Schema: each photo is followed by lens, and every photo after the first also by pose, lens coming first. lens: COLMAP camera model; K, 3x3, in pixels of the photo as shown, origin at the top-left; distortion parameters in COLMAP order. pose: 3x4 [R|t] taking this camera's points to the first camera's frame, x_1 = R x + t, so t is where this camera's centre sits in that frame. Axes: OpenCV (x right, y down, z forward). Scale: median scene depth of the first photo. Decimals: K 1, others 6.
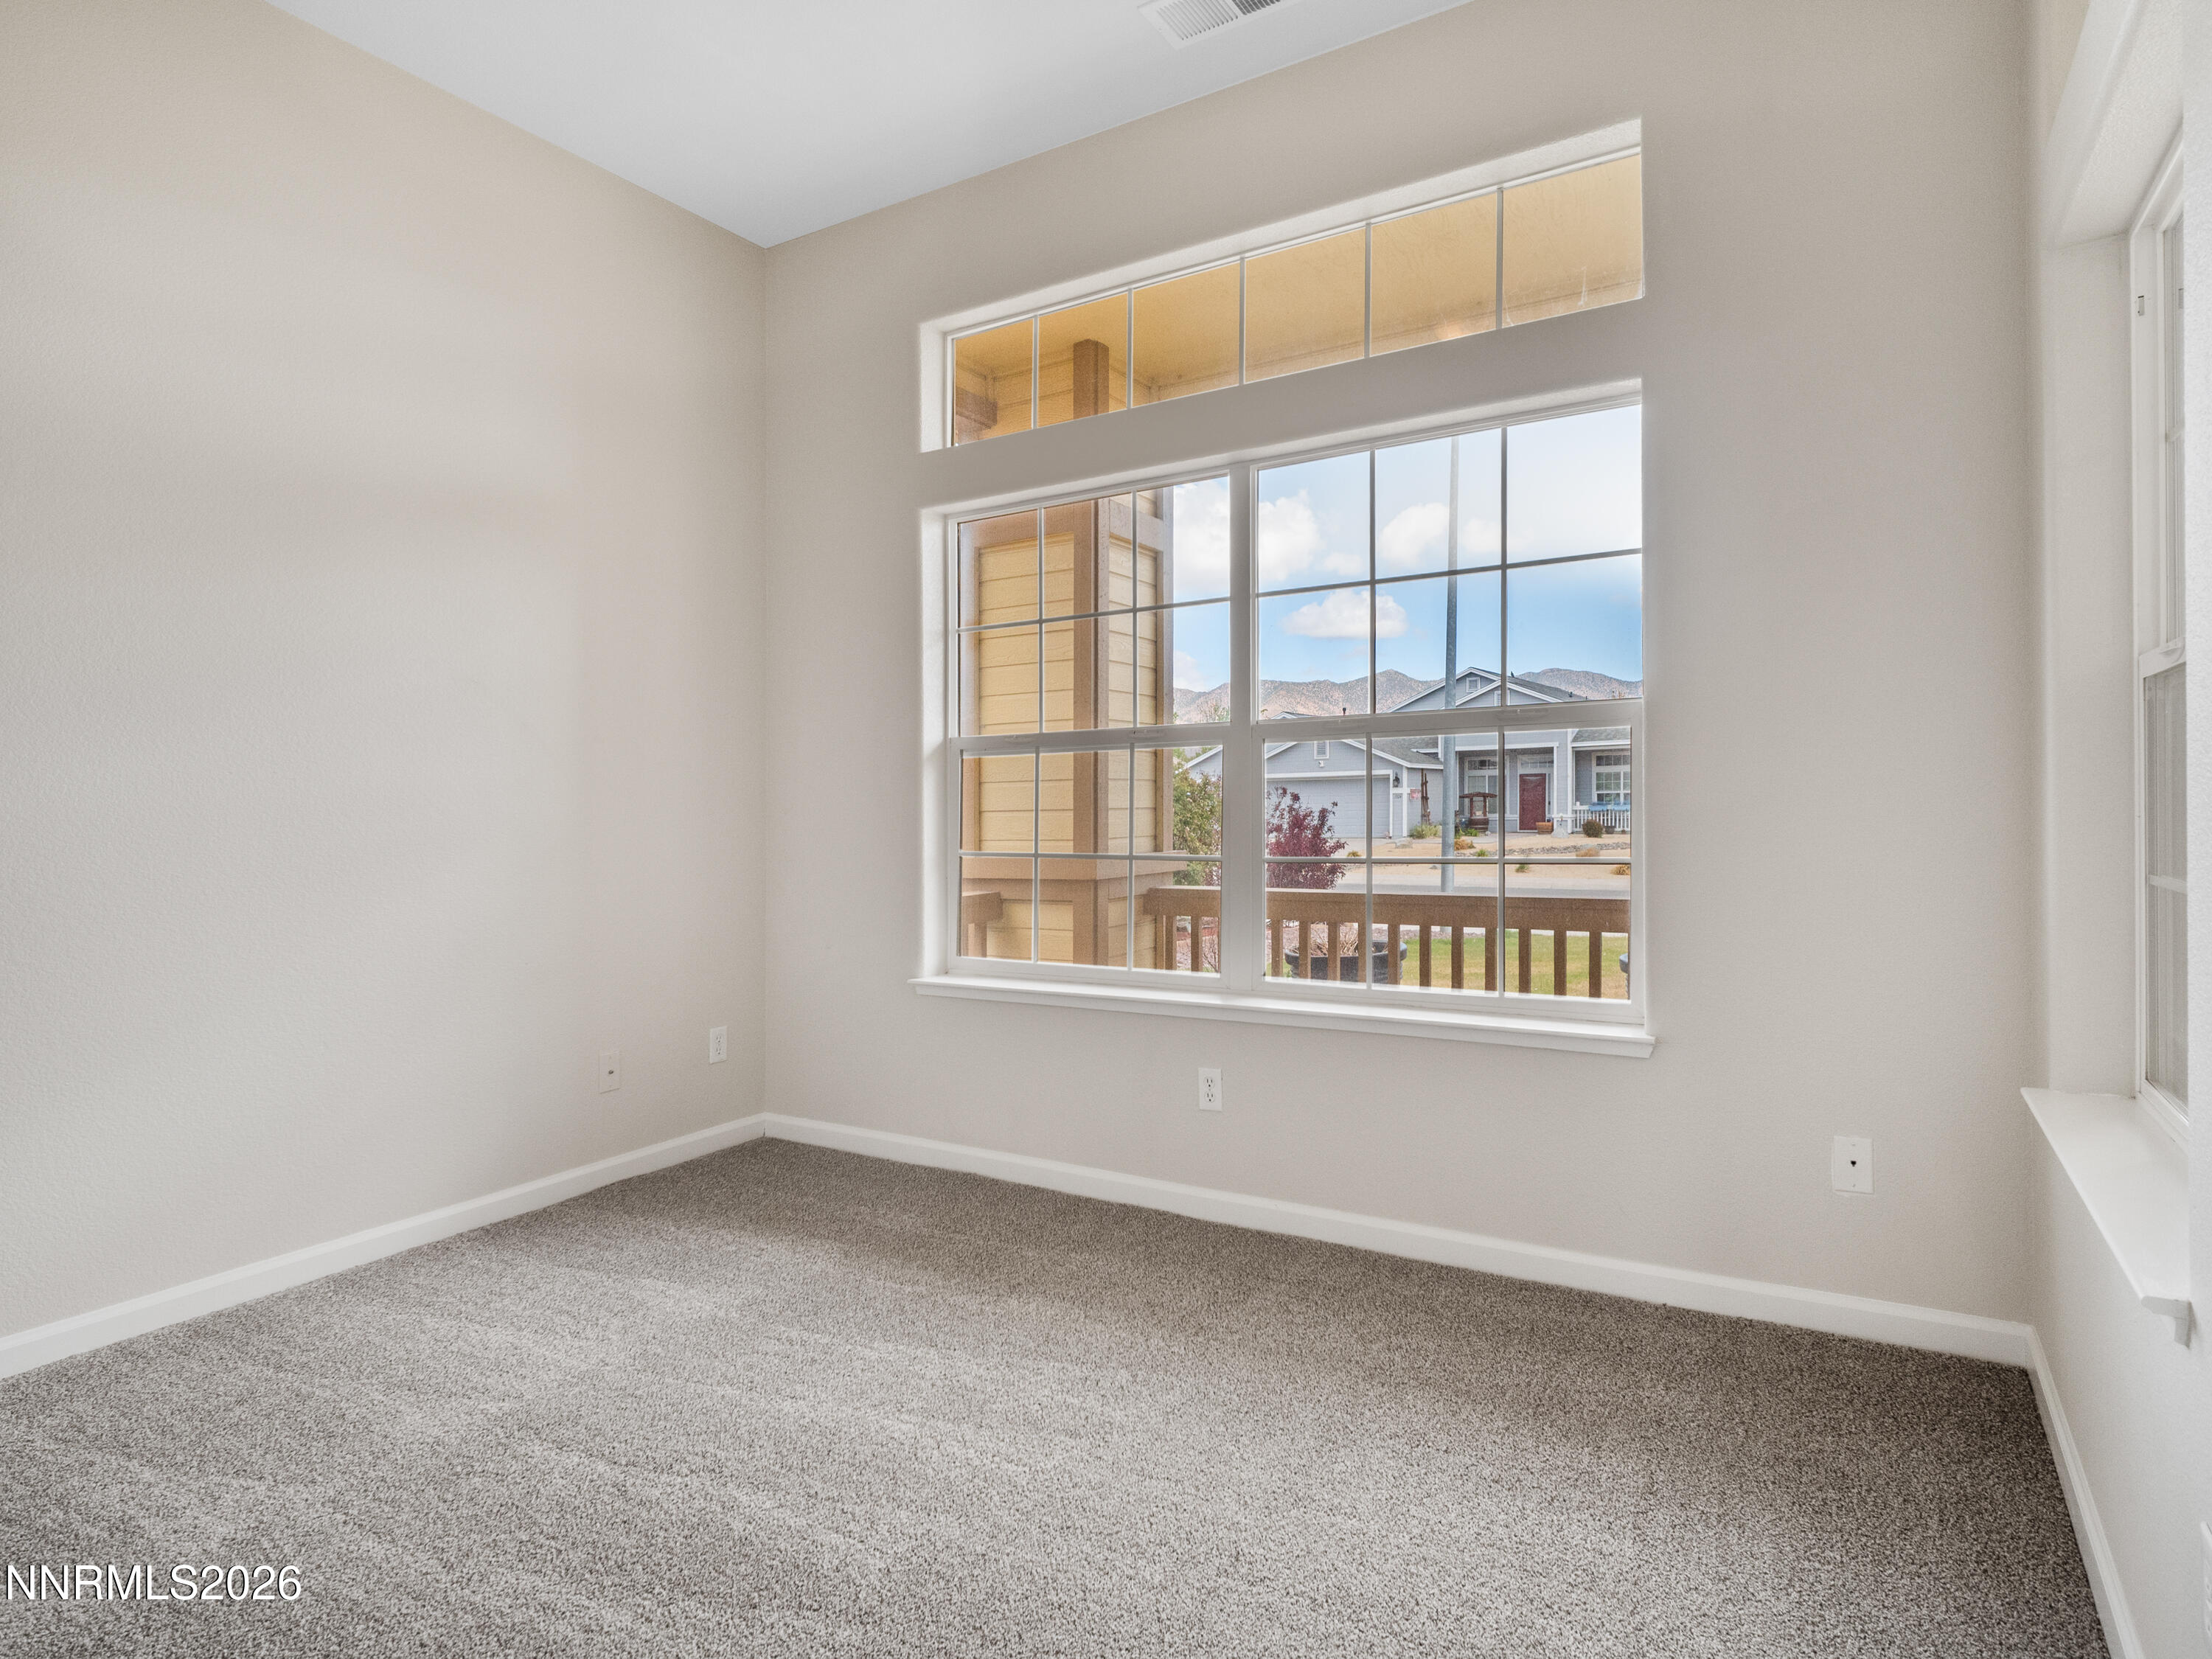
lens RADIAL K [[1231.8, 0, 1102.6], [0, 1231.8, 792.5], [0, 0, 1]] dist [0.000830, 0.000369]
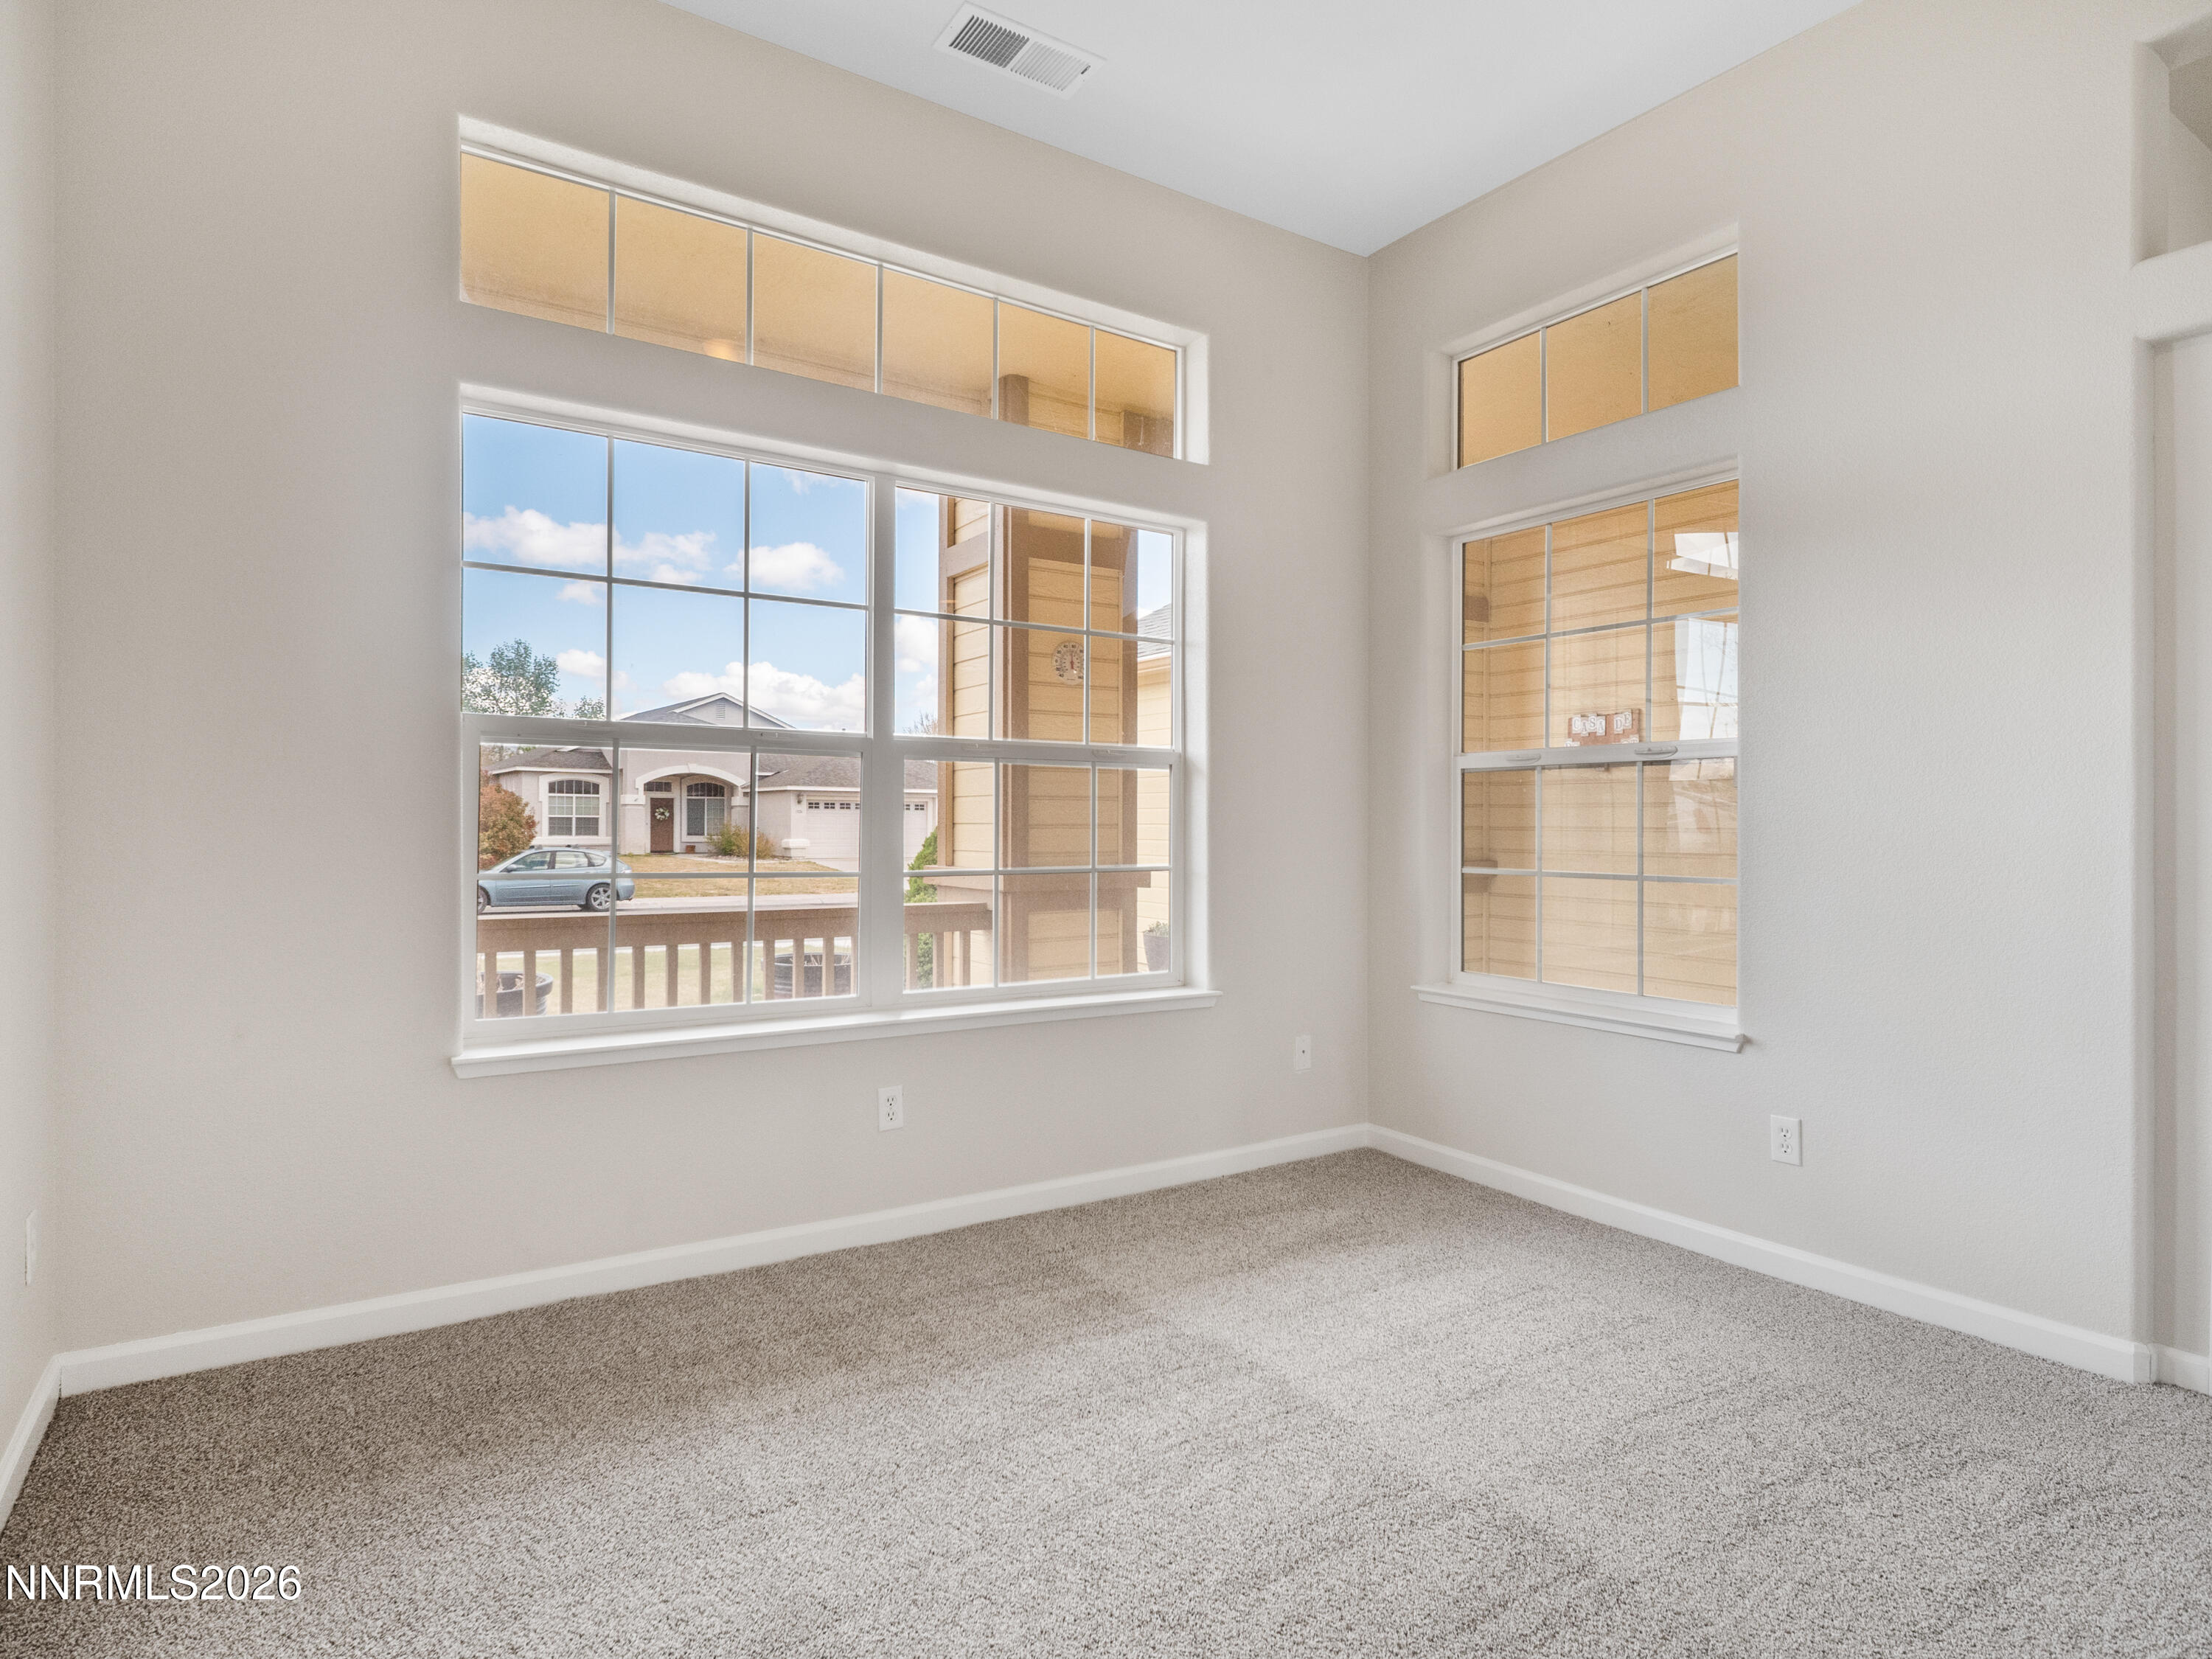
lens RADIAL K [[1213.3, 0, 1106.0], [0, 1213.3, 829.5], [0, 0, 1]] dist [0.006871, 0.000641]
pose [[0.416538, 0.016623, 0.908966, -0.724251], [-0.026937, 0.999620, -0.005937, 0.019707], [-0.908719, -0.022012, 0.416827, 0.444033]]
